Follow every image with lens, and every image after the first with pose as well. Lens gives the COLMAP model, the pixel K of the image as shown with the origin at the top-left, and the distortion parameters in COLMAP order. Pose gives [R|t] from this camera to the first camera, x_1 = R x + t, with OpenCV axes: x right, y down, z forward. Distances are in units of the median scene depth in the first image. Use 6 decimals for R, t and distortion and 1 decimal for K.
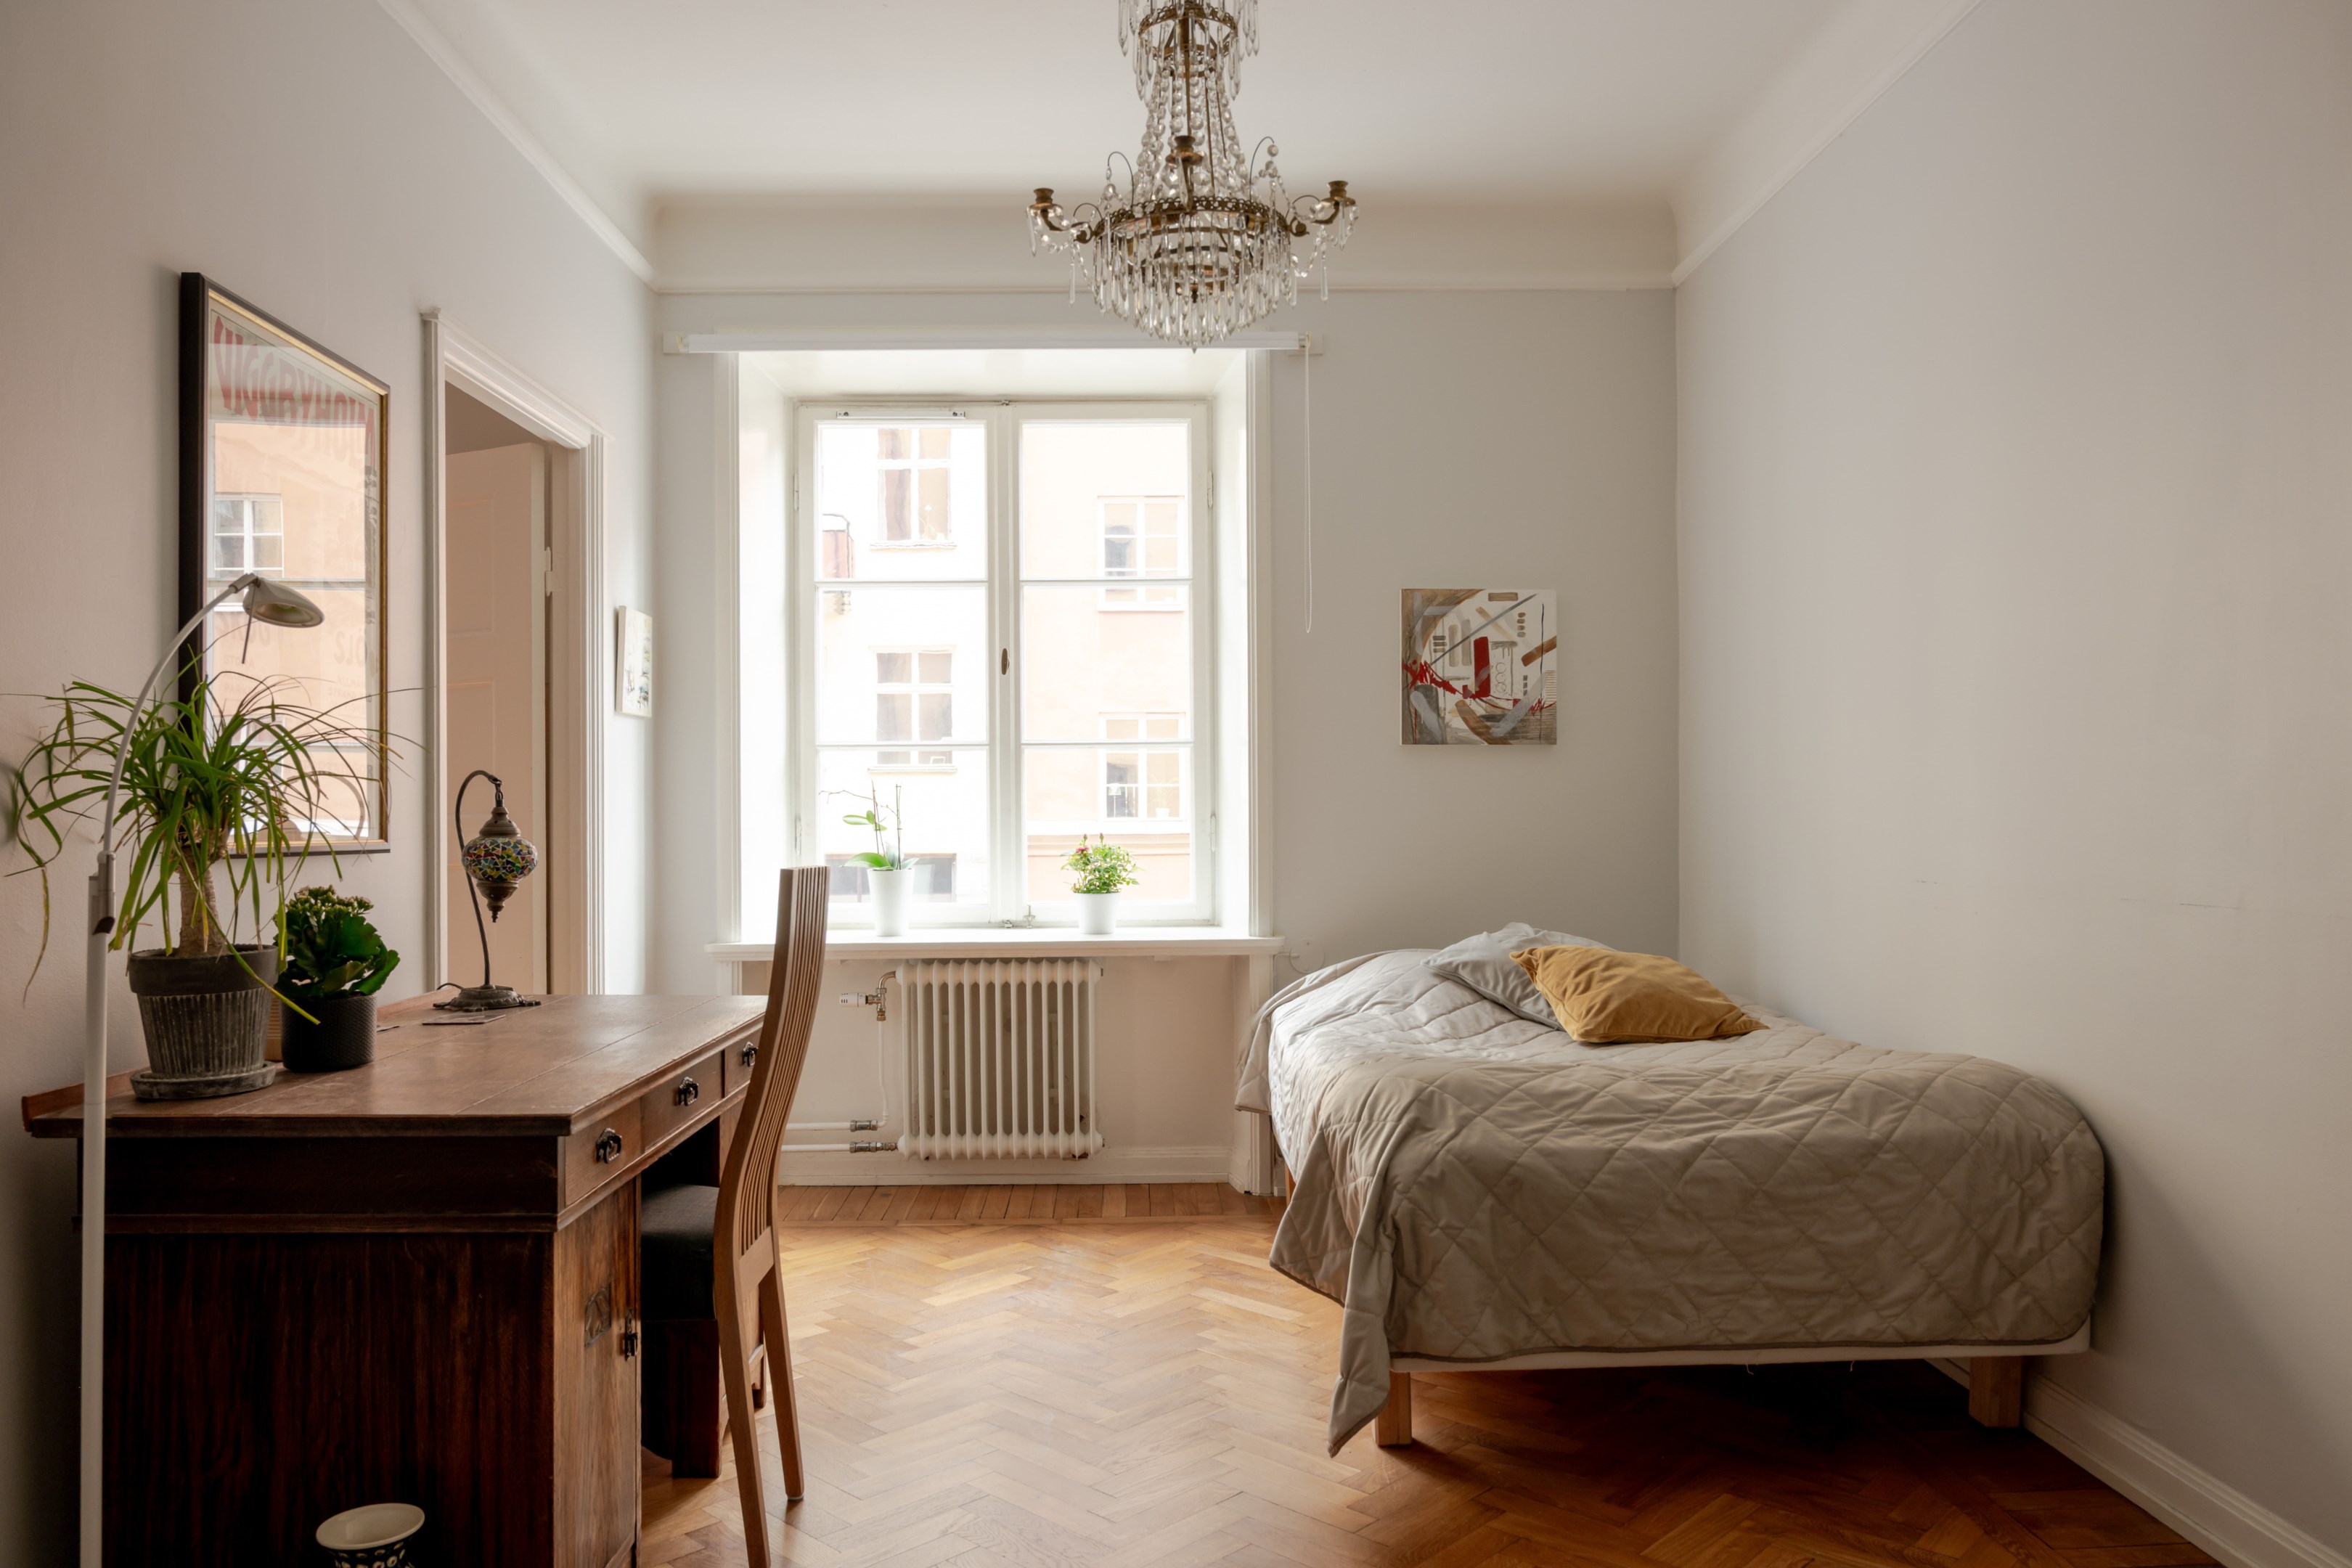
lens RADIAL K [[1657.7, 0, 1174.2], [0, 1657.7, 819.8], [0, 0, 1]] dist [-0.000840, -0.000012]
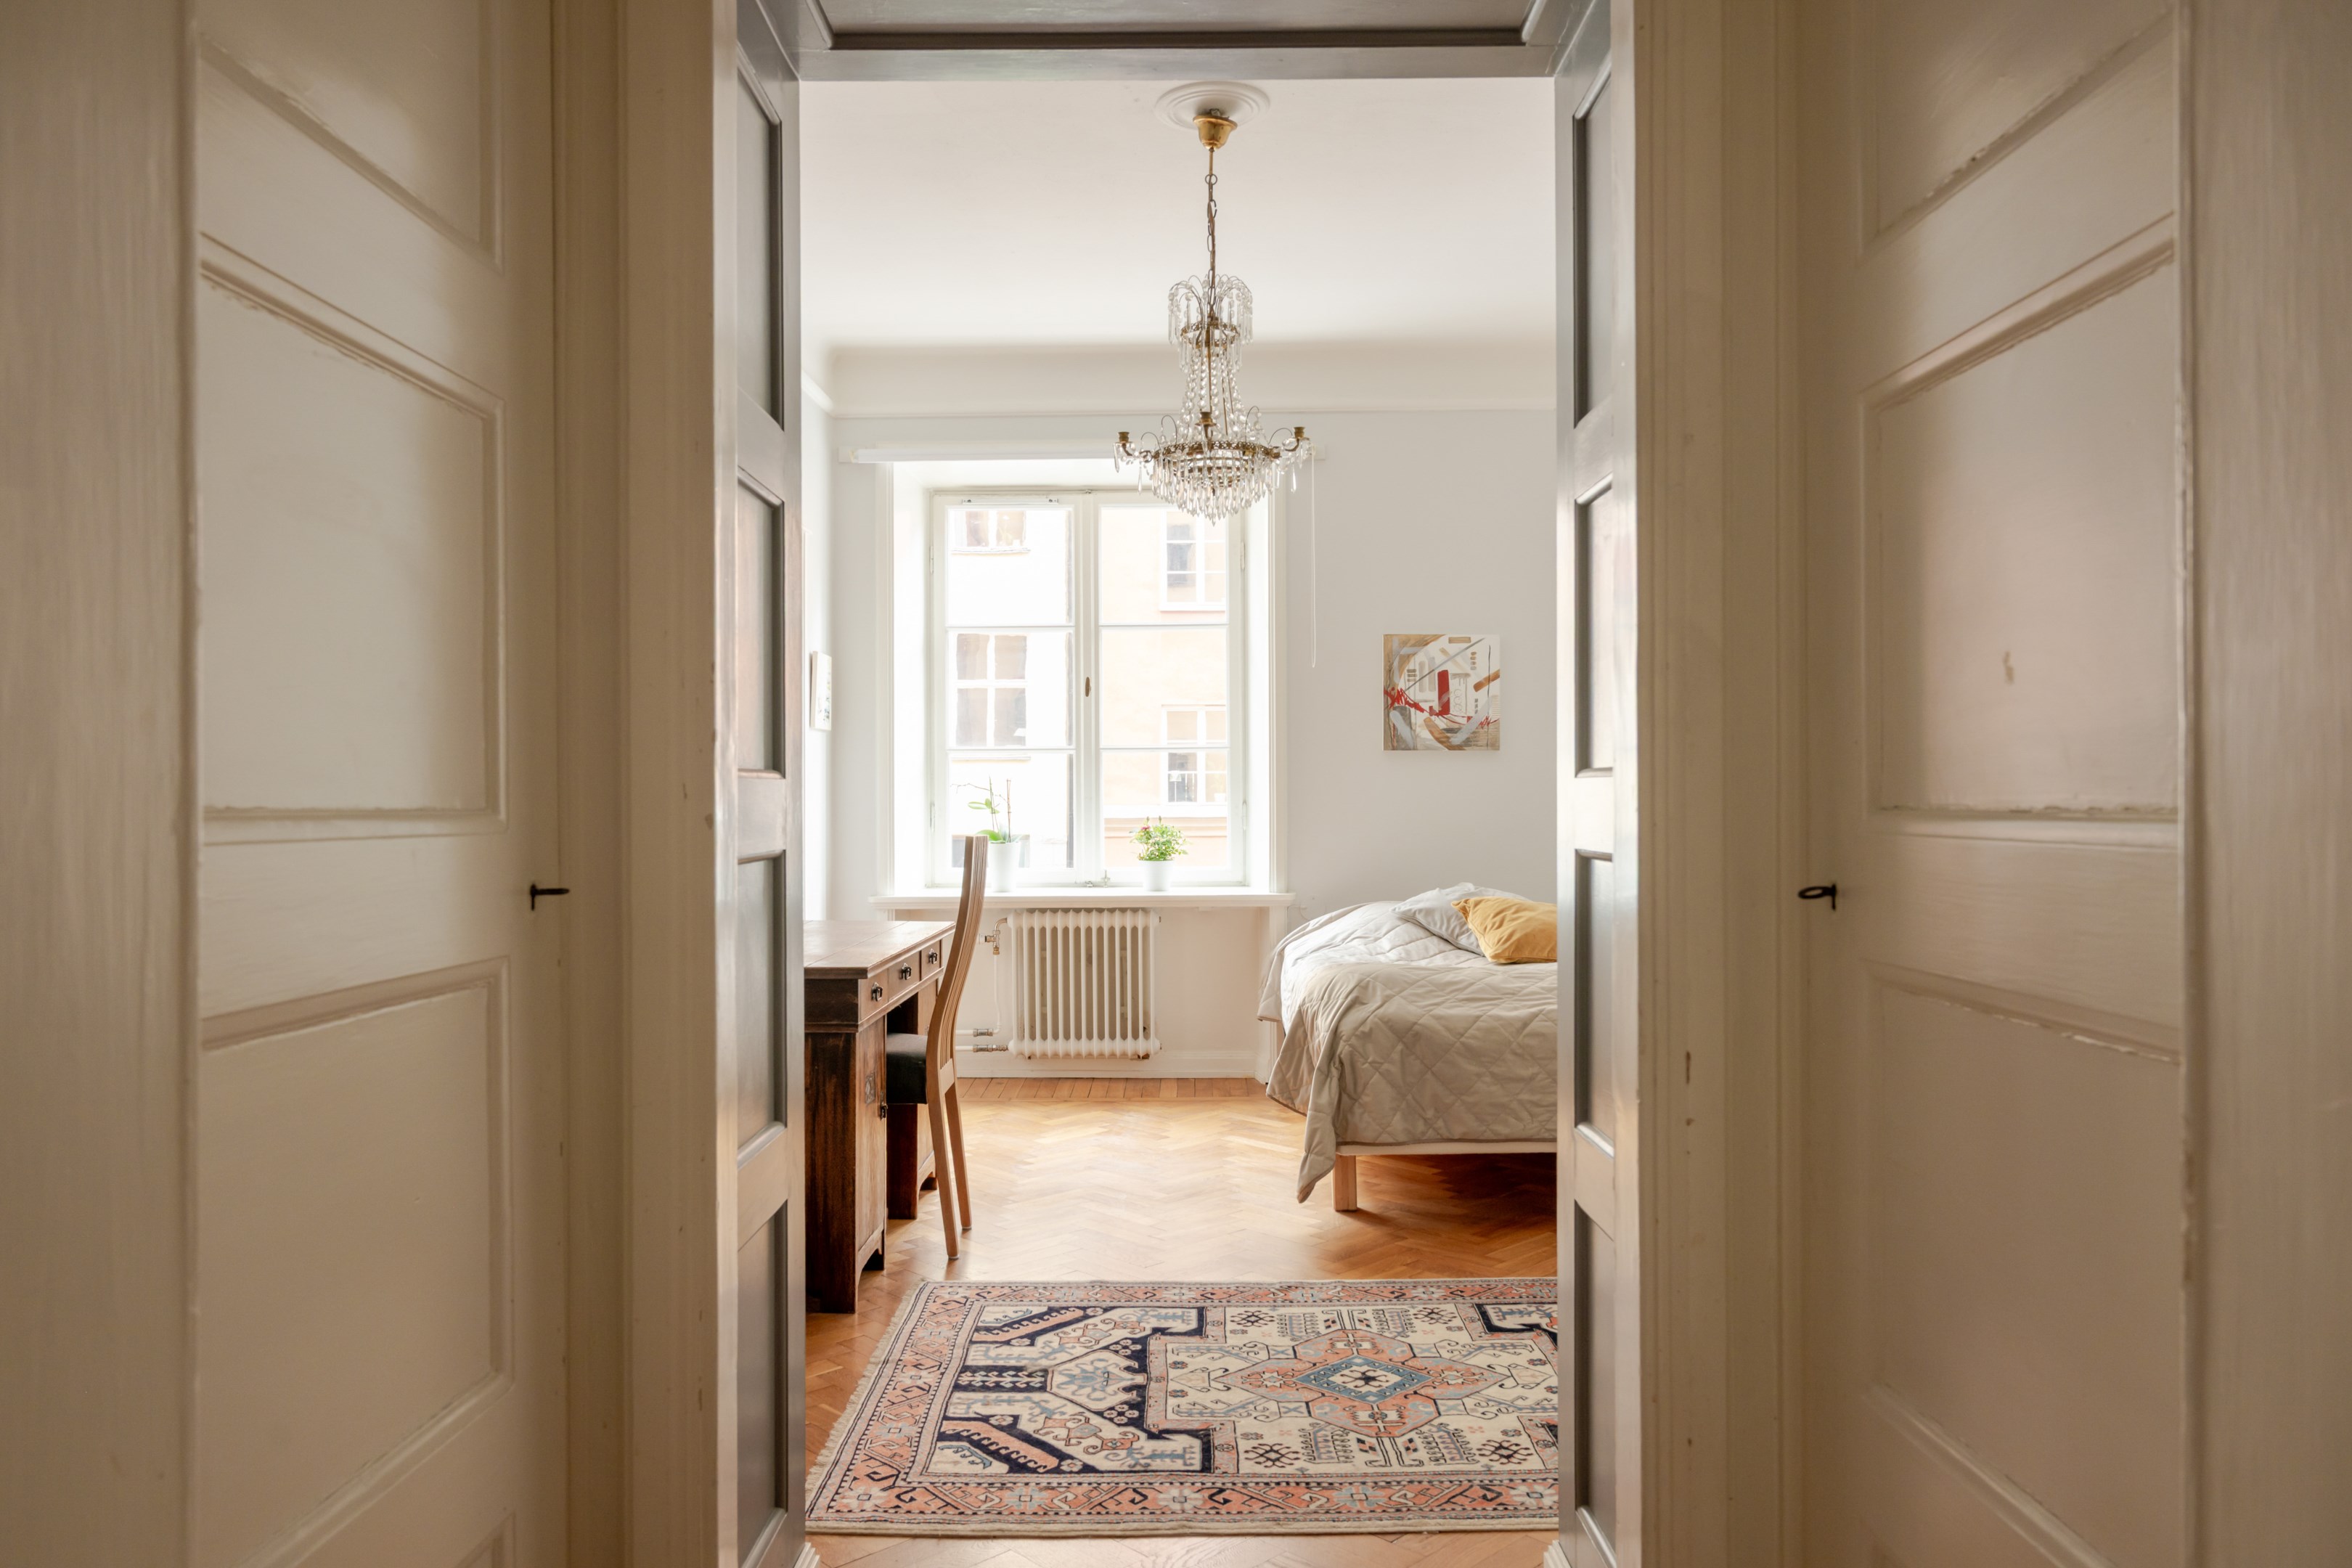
lens RADIAL K [[1657.7, 0, 1174.2], [0, 1657.7, 819.8], [0, 0, 1]] dist [-0.000840, -0.000012]
pose [[0.999272, 0.002394, -0.038080, 0.019573], [-0.002025, 0.999950, 0.009744, -0.001904], [0.038101, -0.009660, 0.999227, -0.353967]]
